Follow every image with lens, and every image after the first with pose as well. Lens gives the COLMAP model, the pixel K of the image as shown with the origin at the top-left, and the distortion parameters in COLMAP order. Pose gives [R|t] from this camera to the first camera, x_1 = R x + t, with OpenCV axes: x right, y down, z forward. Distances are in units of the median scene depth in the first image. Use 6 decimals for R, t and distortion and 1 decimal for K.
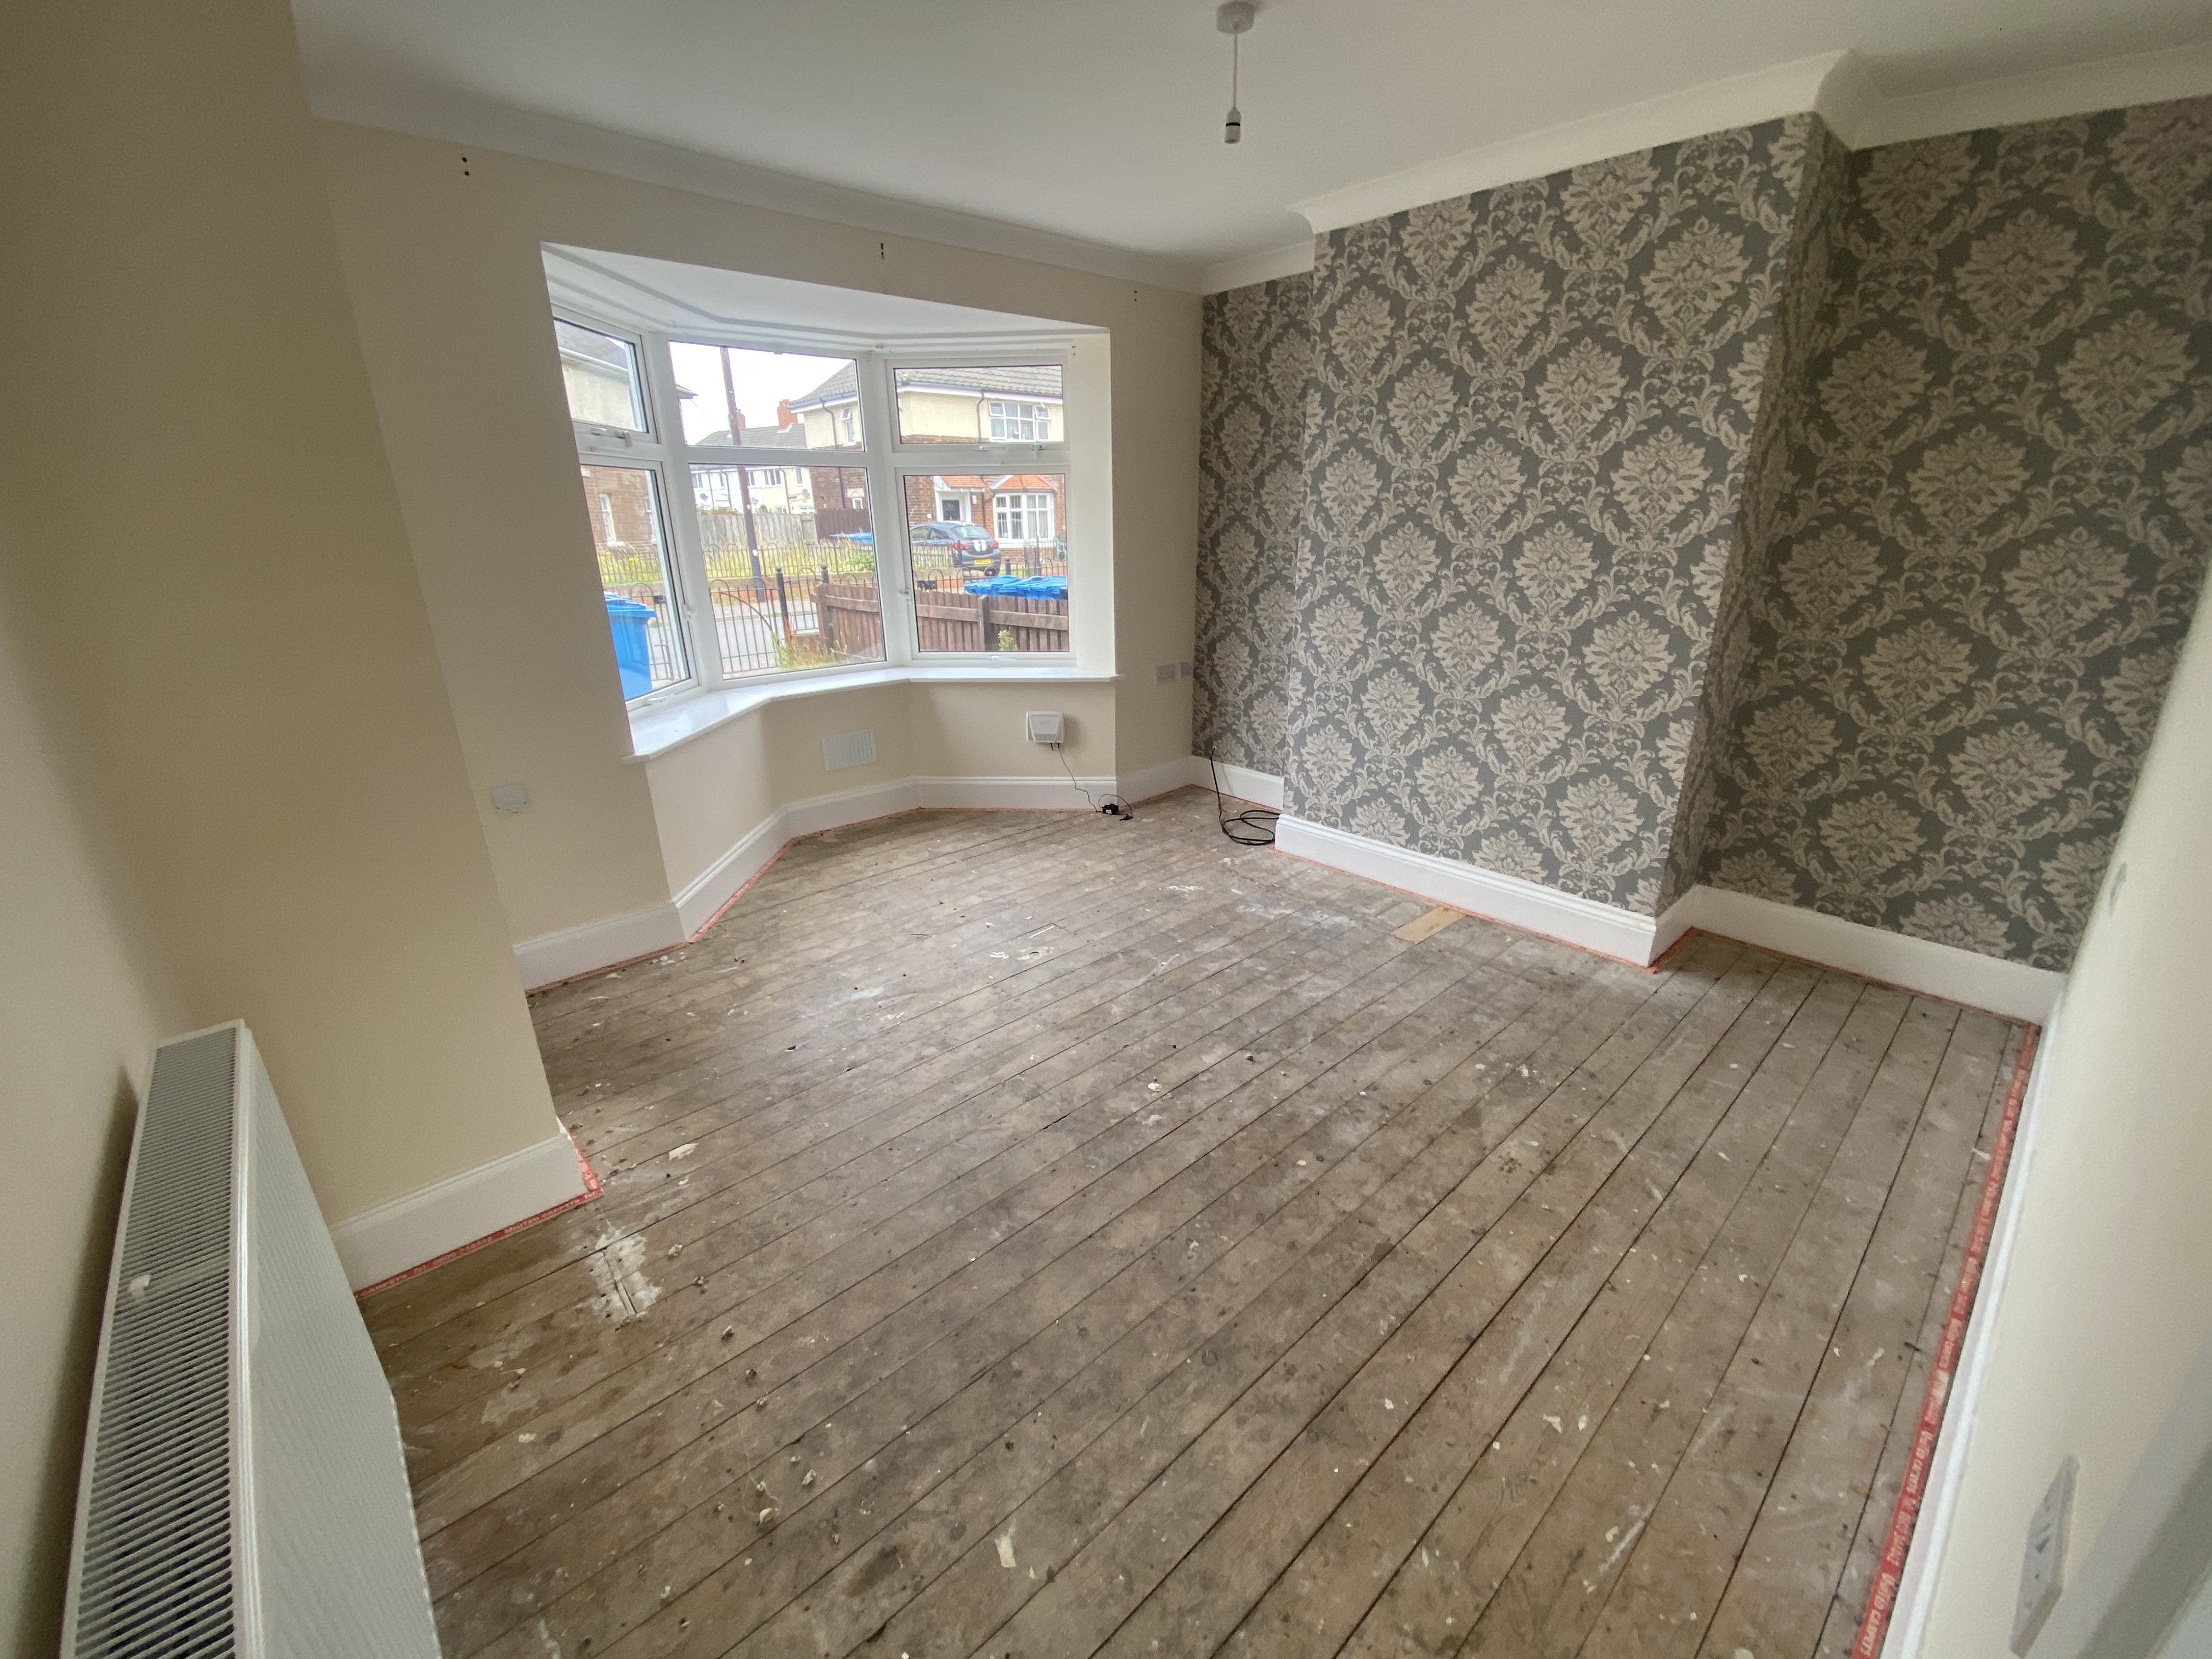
lens RADIAL K [[909.8, 0, 1121.5], [0, 909.8, 848.6], [0, 0, 1]] dist [0.015173, -0.001433]
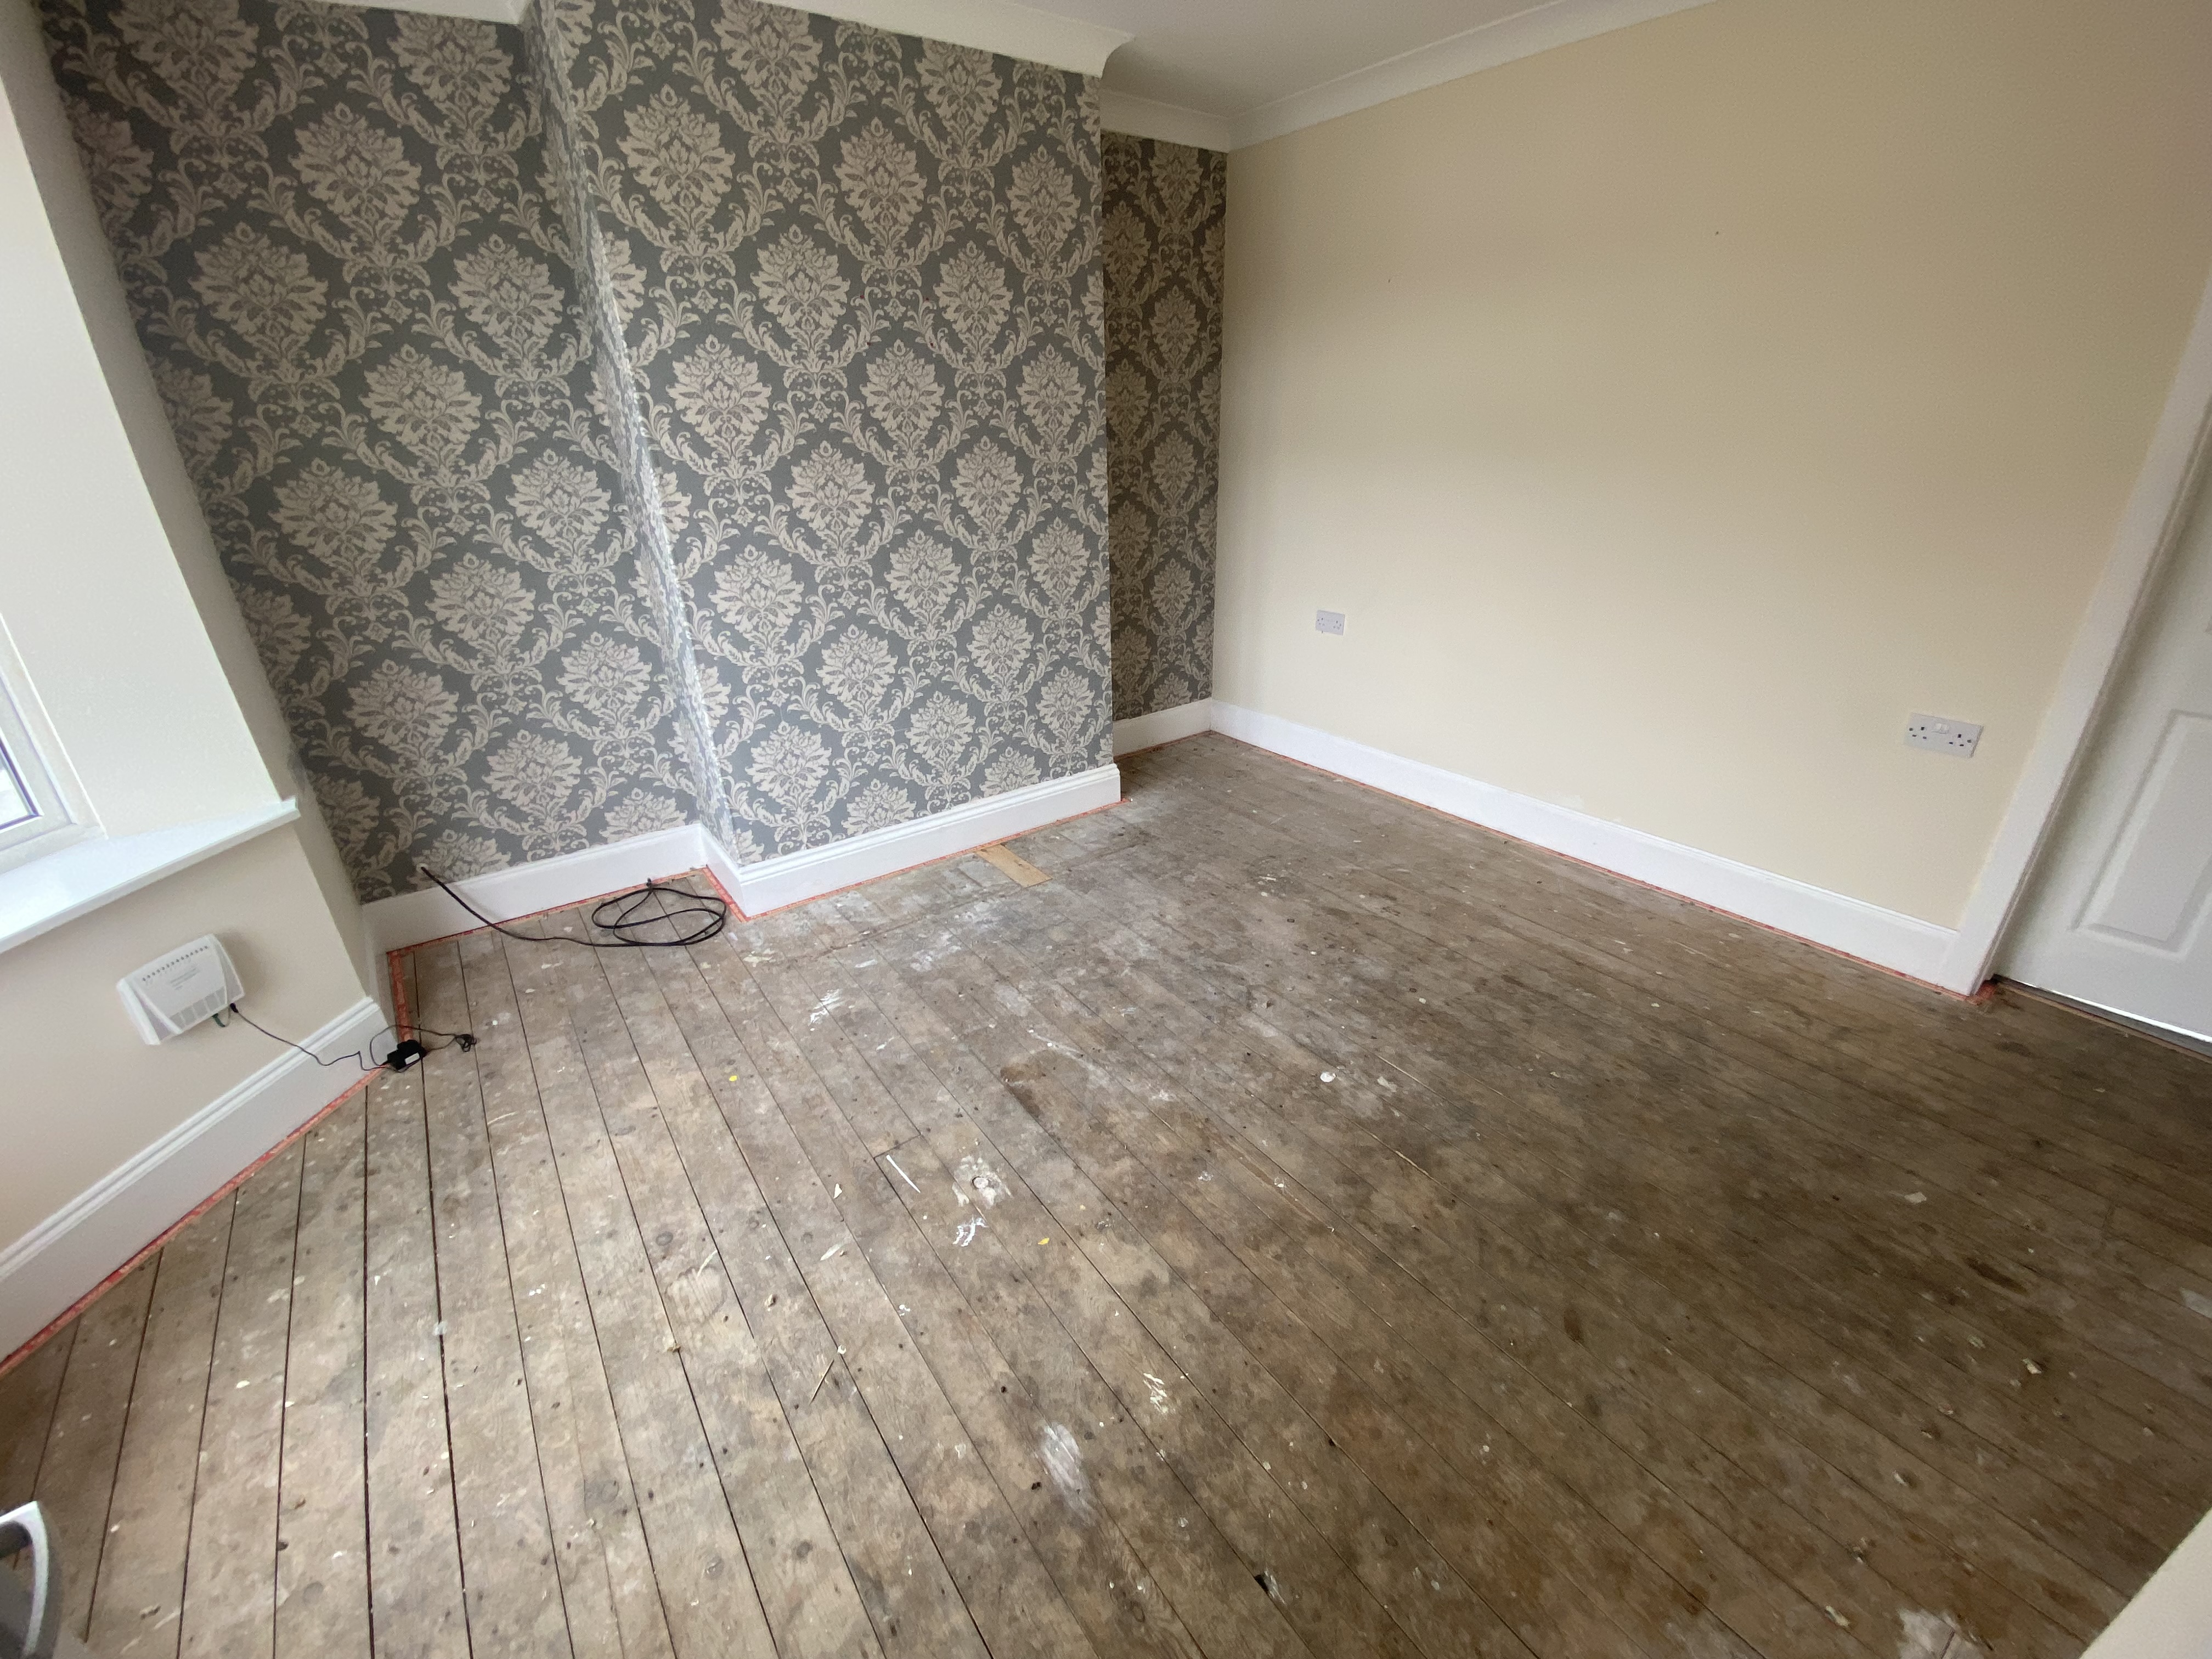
lens RADIAL K [[909.8, 0, 1121.9], [0, 909.8, 807.8], [0, 0, 1]] dist [0.015173, -0.001433]
pose [[0.087066, -0.362835, 0.927777, -0.477651], [0.373062, 0.875421, 0.307349, -0.203897], [-0.923712, 0.319359, 0.211580, 0.618622]]
